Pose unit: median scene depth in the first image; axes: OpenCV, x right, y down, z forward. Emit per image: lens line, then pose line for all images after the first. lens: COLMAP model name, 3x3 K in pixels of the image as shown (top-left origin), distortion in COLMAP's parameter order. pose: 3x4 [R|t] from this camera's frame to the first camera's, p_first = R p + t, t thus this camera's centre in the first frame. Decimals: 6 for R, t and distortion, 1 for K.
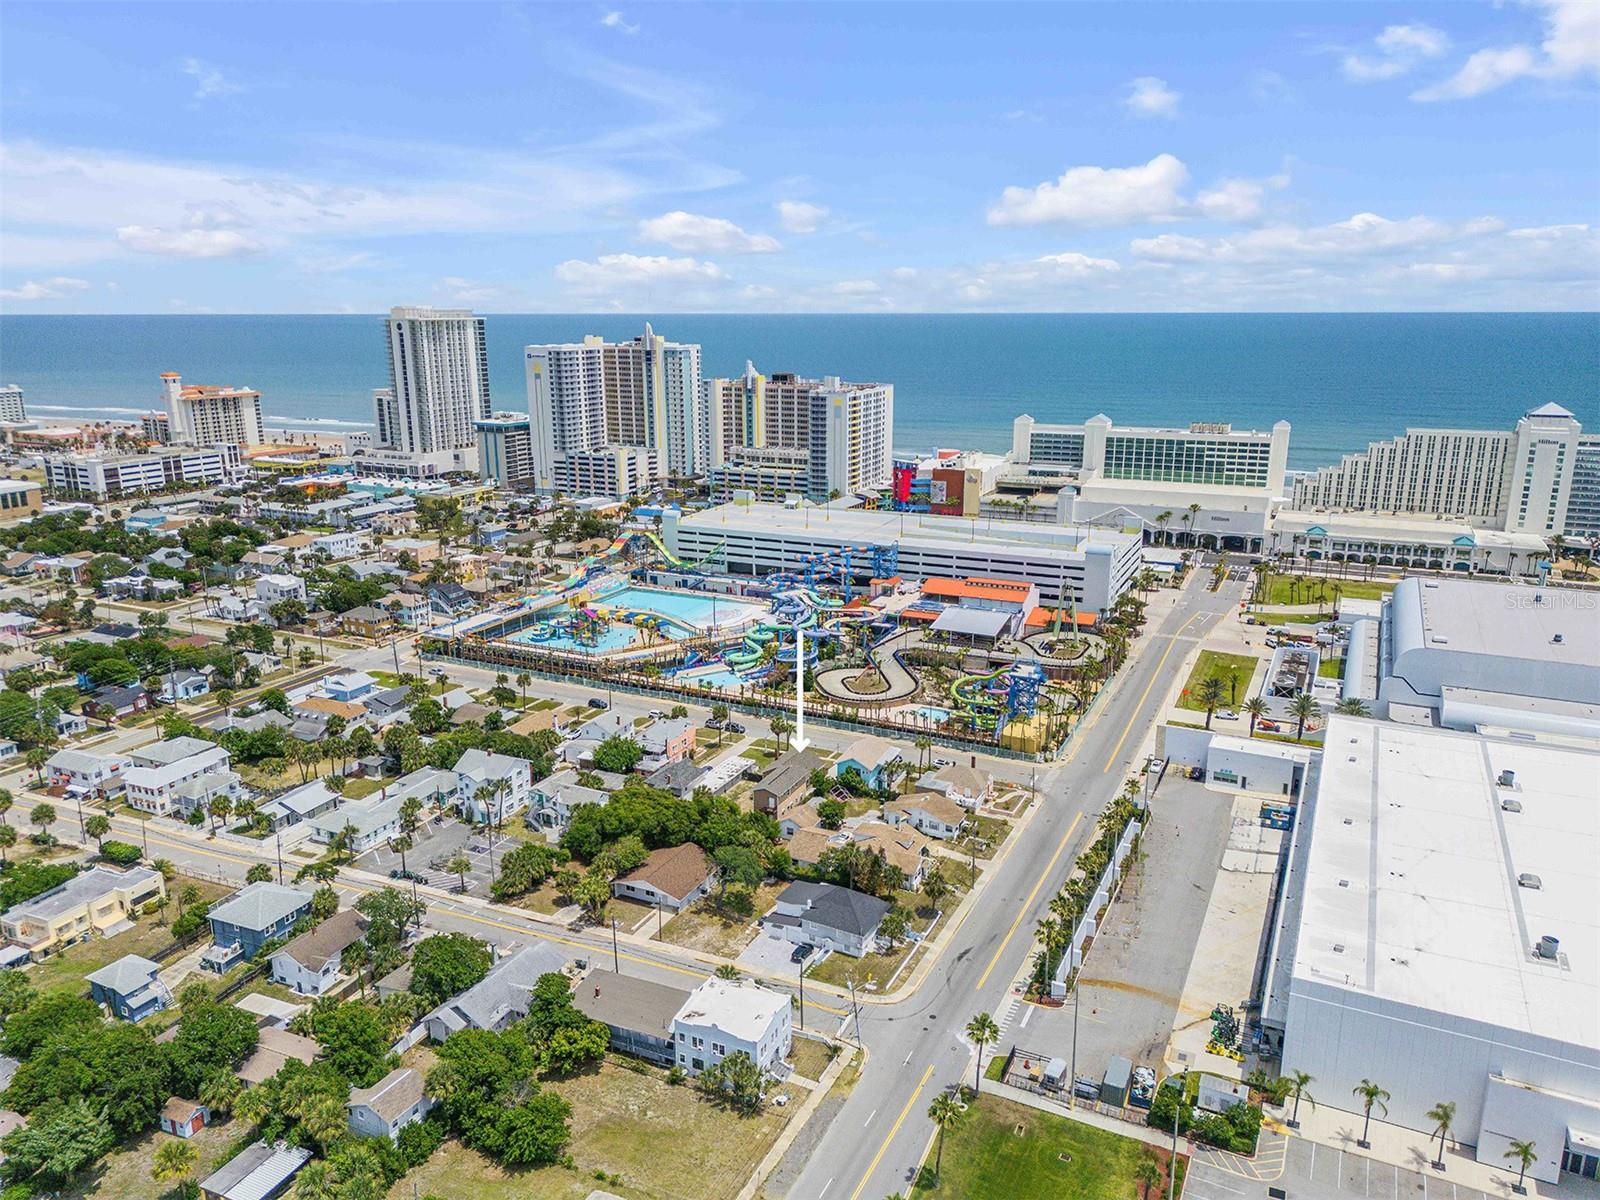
lens RADIAL K [[1153.7, 0, 812.2], [0, 1153.7, 616.9], [0, 0, 1]] dist [0.196451, -0.076268]
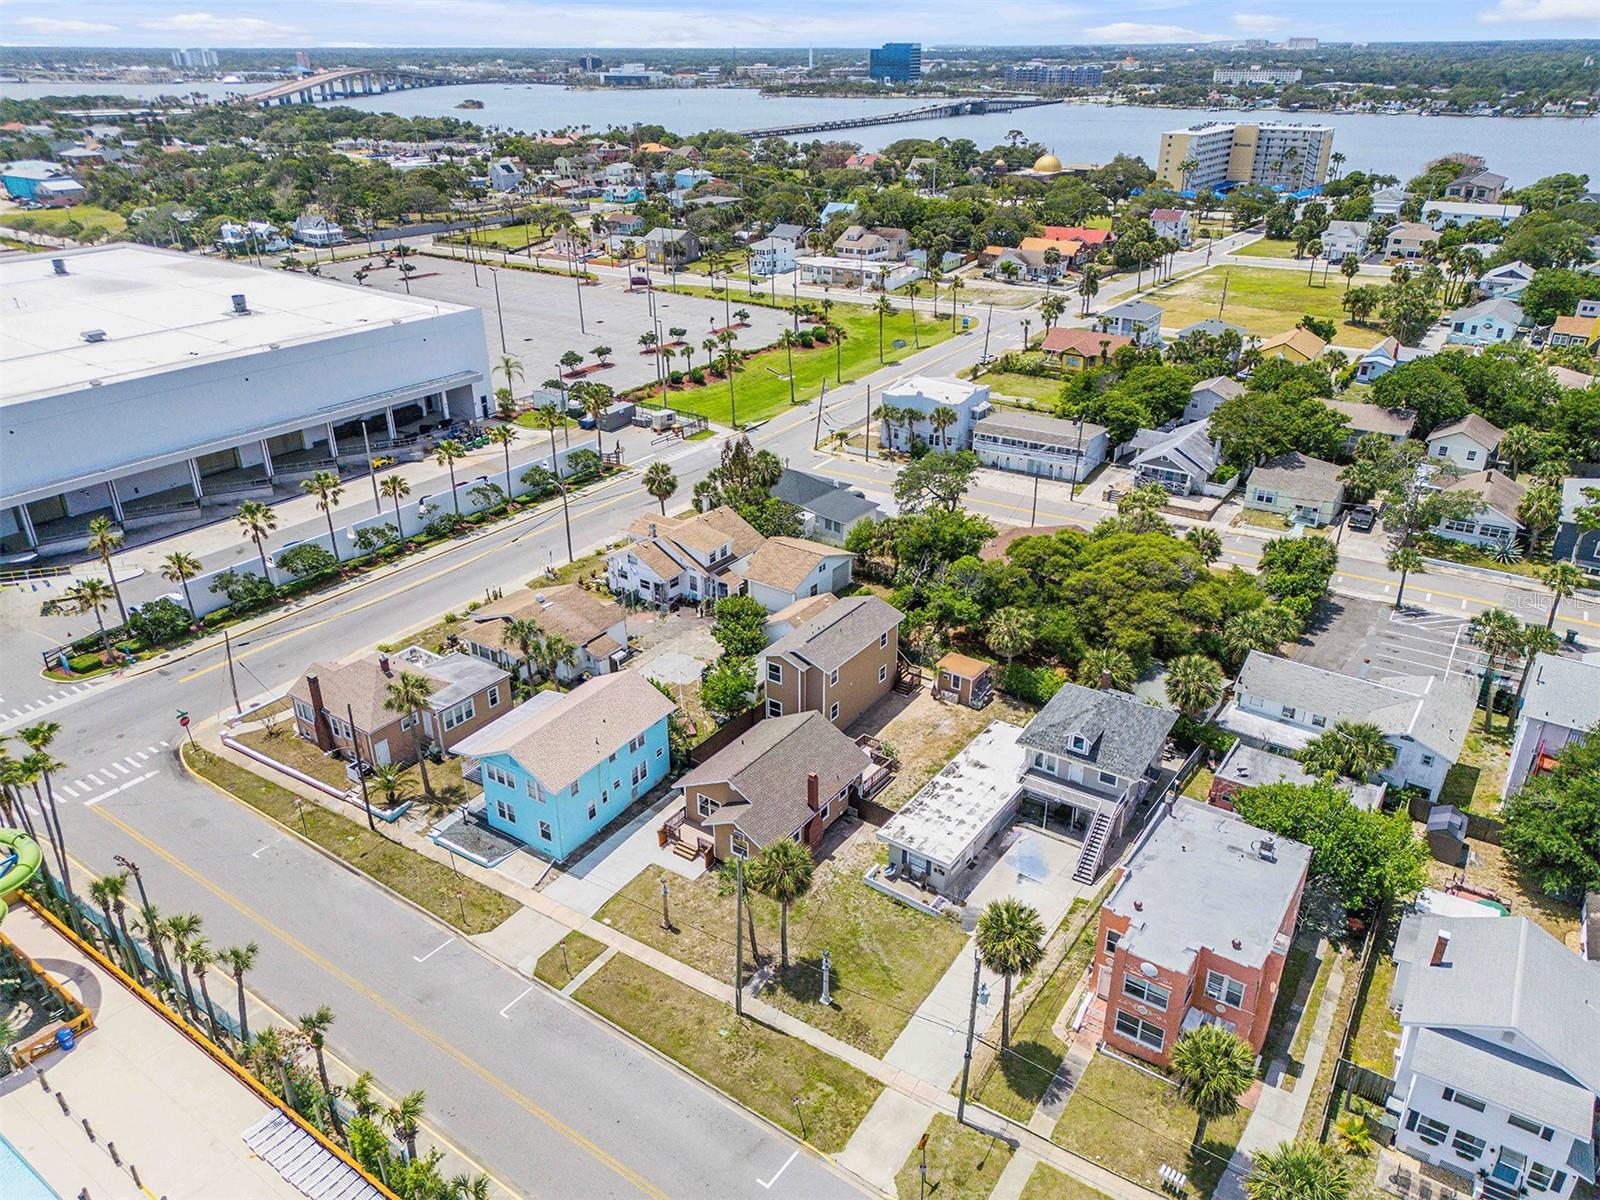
lens RADIAL K [[1122.3, 0, 798.3], [0, 1122.3, 590.8], [0, 0, 1]] dist [0.072352, -0.079577]
pose [[-0.986475, -0.068095, 0.149095, -0.049852], [0.046657, 0.755331, 0.653680, -0.098250], [-0.157128, 0.651796, -0.741939, 0.904398]]
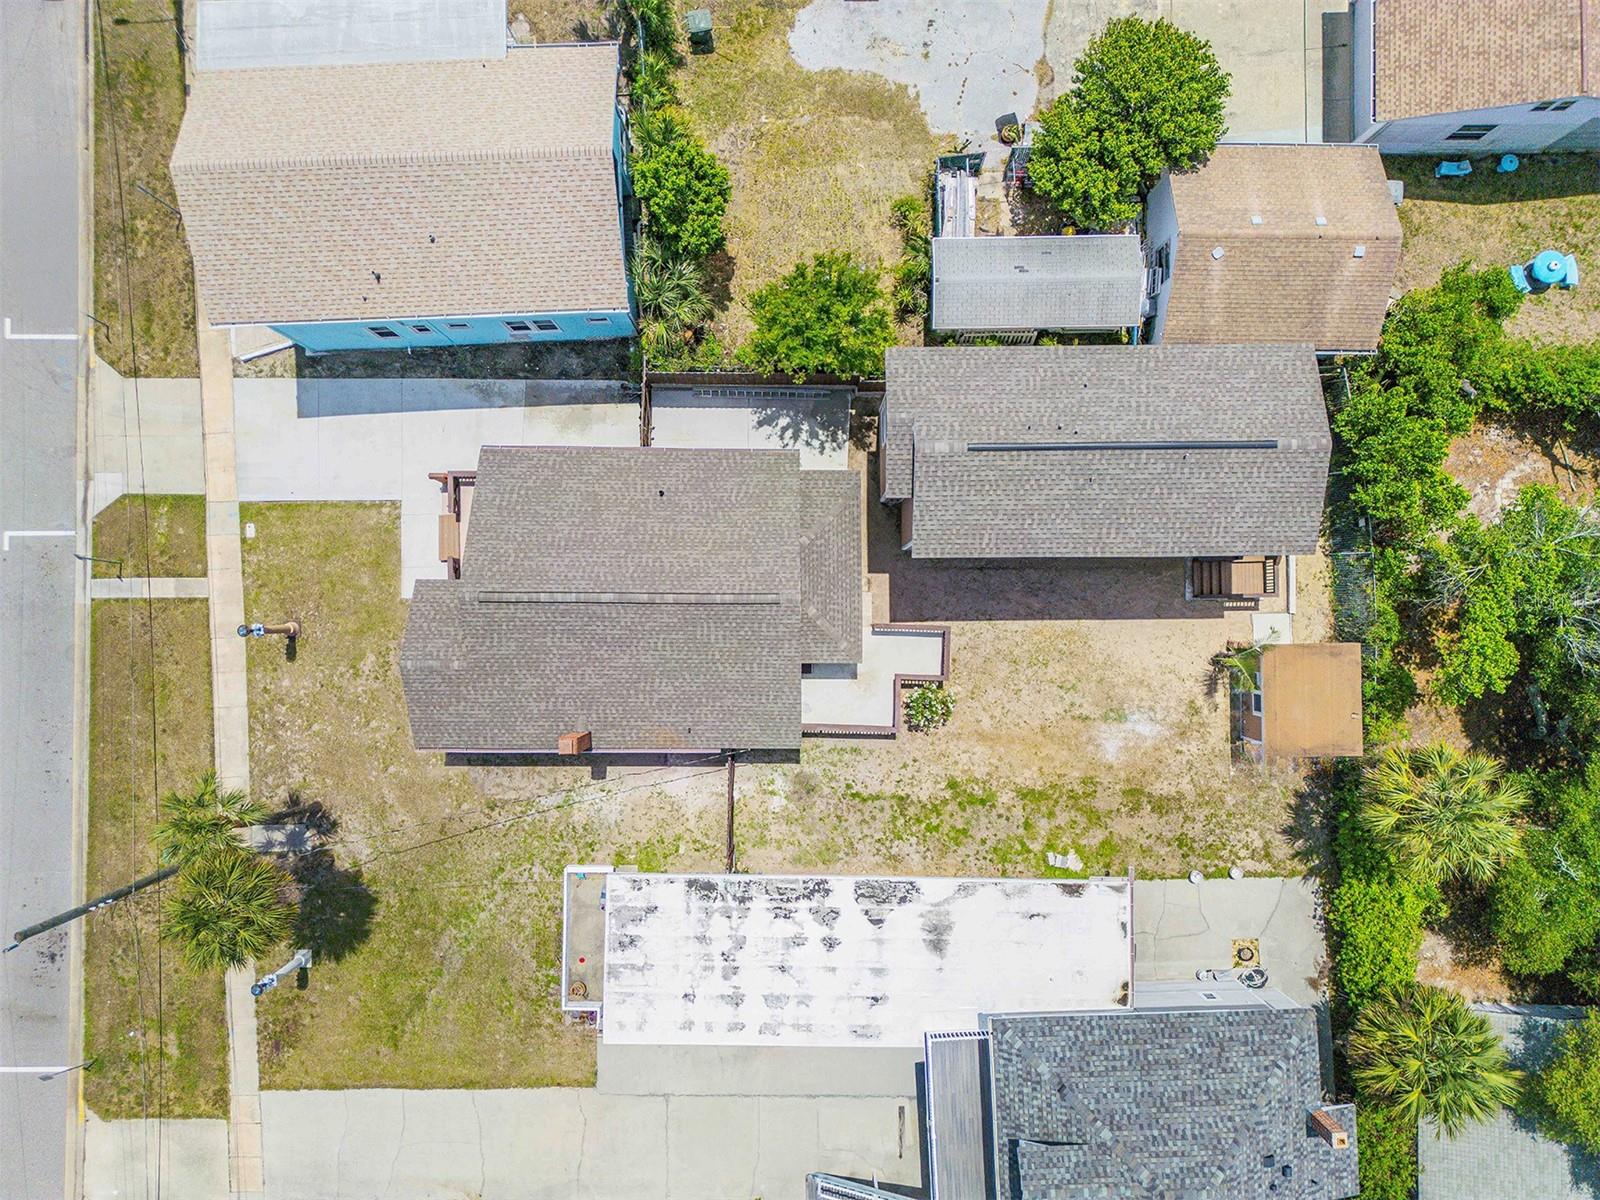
lens RADIAL K [[1140.6, 0, 796.7], [0, 1140.6, 604.4], [0, 0, 1]] dist [0.073371, -0.079204]
pose [[-0.426862, -0.904040, 0.022379, -0.019114], [0.267792, -0.102729, 0.957984, -0.010073], [-0.863757, 0.414920, 0.285946, 0.695480]]
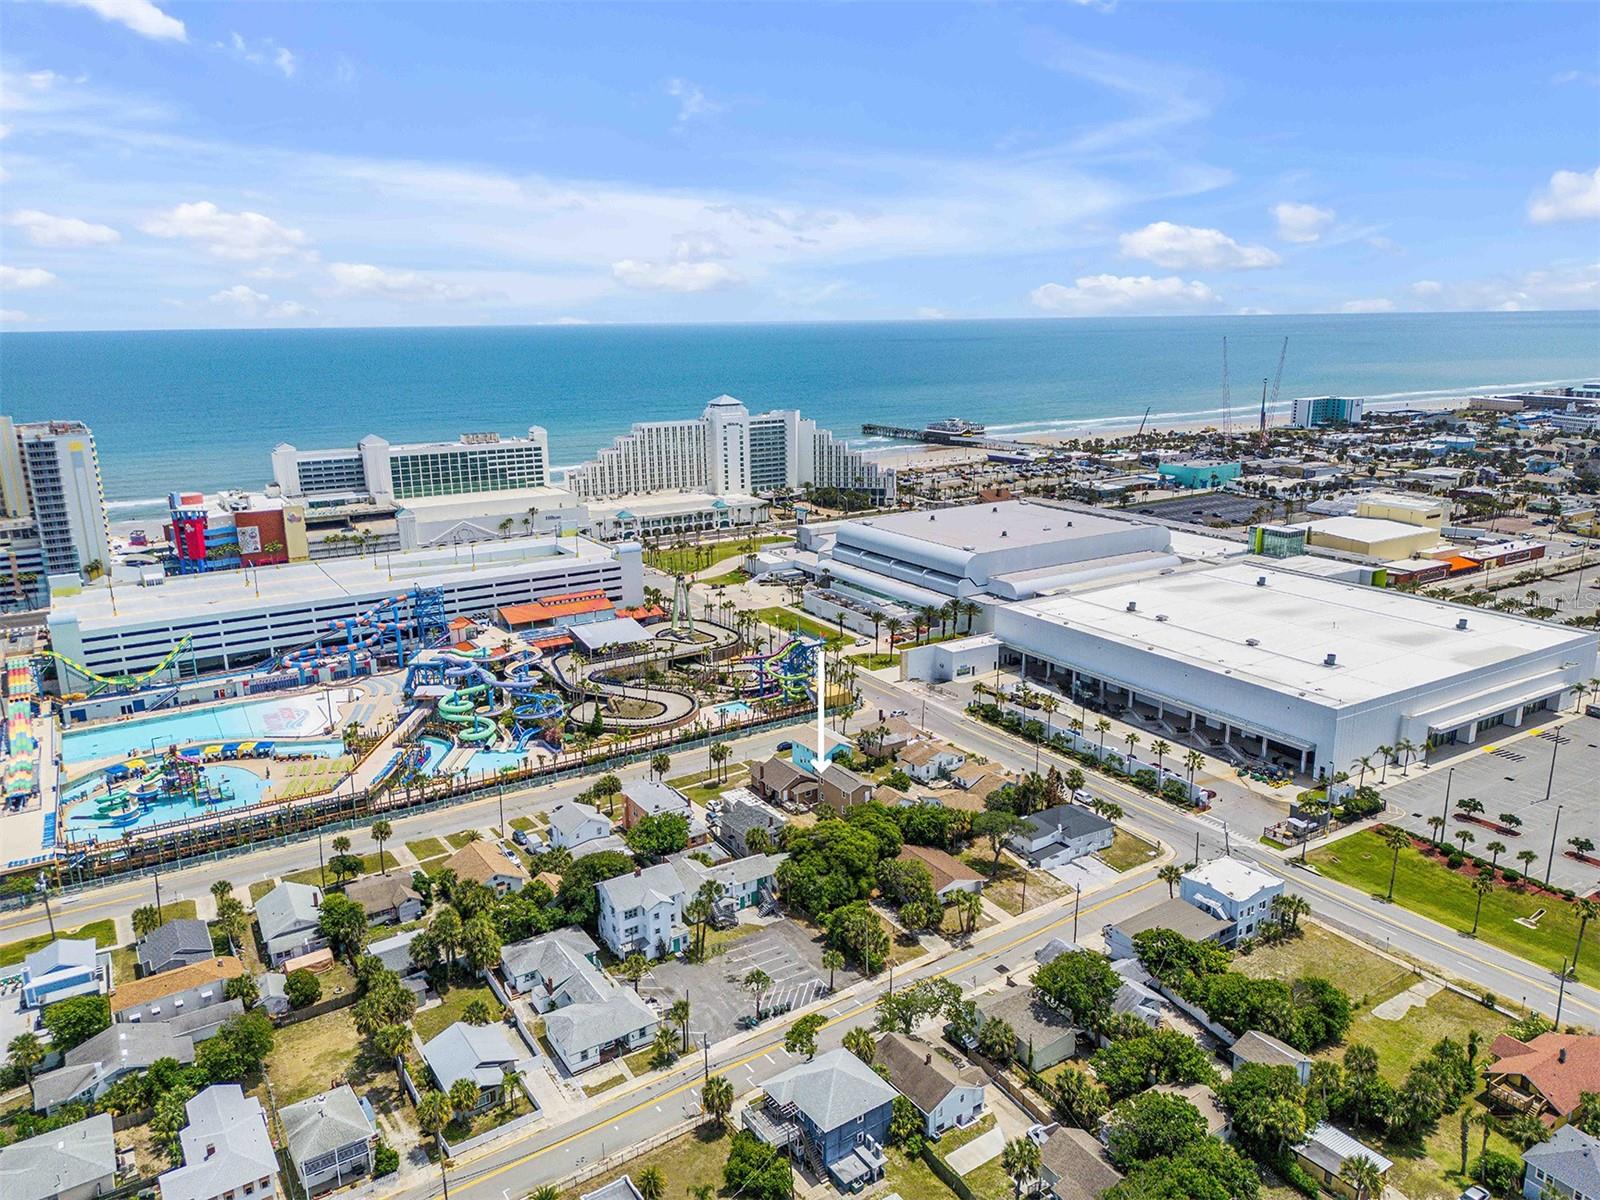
lens RADIAL K [[1187.5, 0, 783.0], [0, 1187.5, 601.7], [0, 0, 1]] dist [0.139116, -0.003221]
pose [[0.542733, -0.214914, 0.811944, -0.620069], [0.238216, 0.966400, 0.096565, -0.087705], [-0.805415, 0.141009, 0.575693, 0.285109]]
